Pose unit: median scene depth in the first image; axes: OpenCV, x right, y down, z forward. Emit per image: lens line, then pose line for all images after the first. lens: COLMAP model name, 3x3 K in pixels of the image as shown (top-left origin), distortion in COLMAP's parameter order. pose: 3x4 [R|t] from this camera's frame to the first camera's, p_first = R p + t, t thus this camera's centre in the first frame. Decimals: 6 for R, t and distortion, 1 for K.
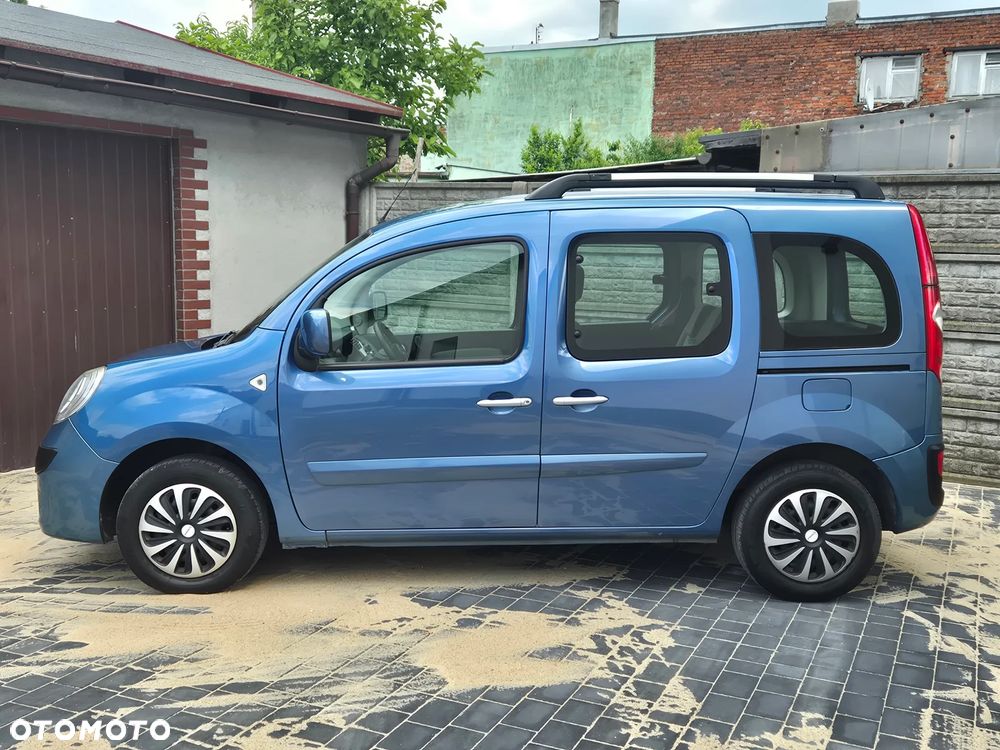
lens RADIAL K [[1035.6, 0, 516.2], [0, 1035.6, 399.1], [0, 0, 1]] dist [0.056158, 0.000000]
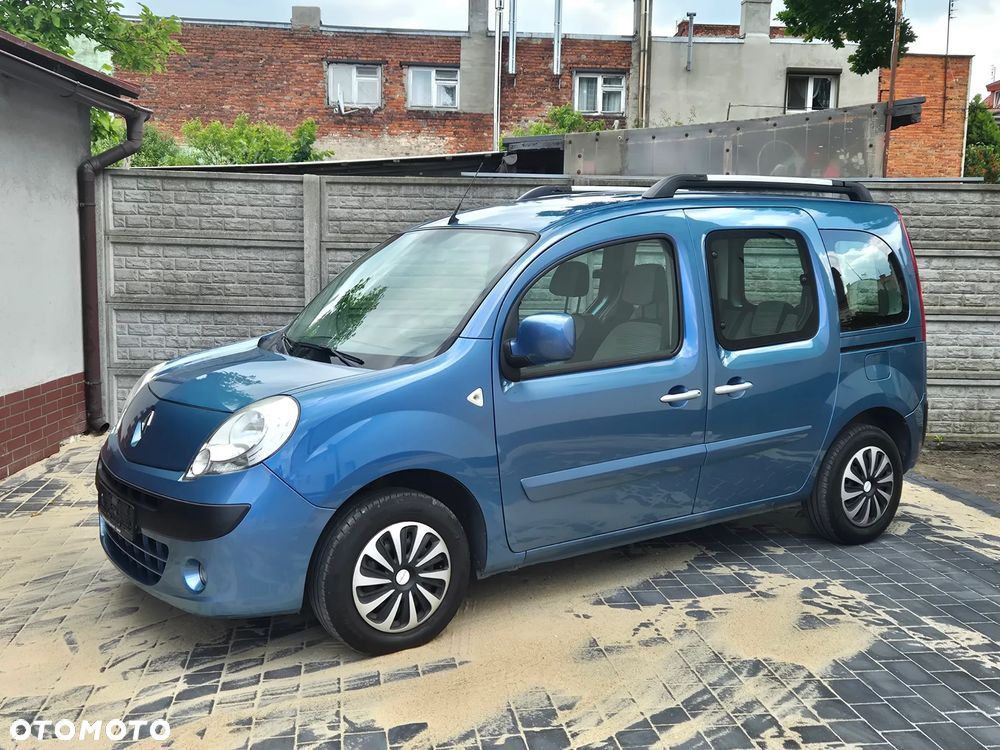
lens RADIAL K [[1035.6, 0, 502.8], [0, 1035.6, 376.0], [0, 0, 1]] dist [0.056158, 0.000000]
pose [[0.837907, -0.077573, 0.540272, -0.691142], [0.086408, 0.996219, 0.009028, -0.039670], [-0.538930, 0.039119, 0.841442, 0.224124]]
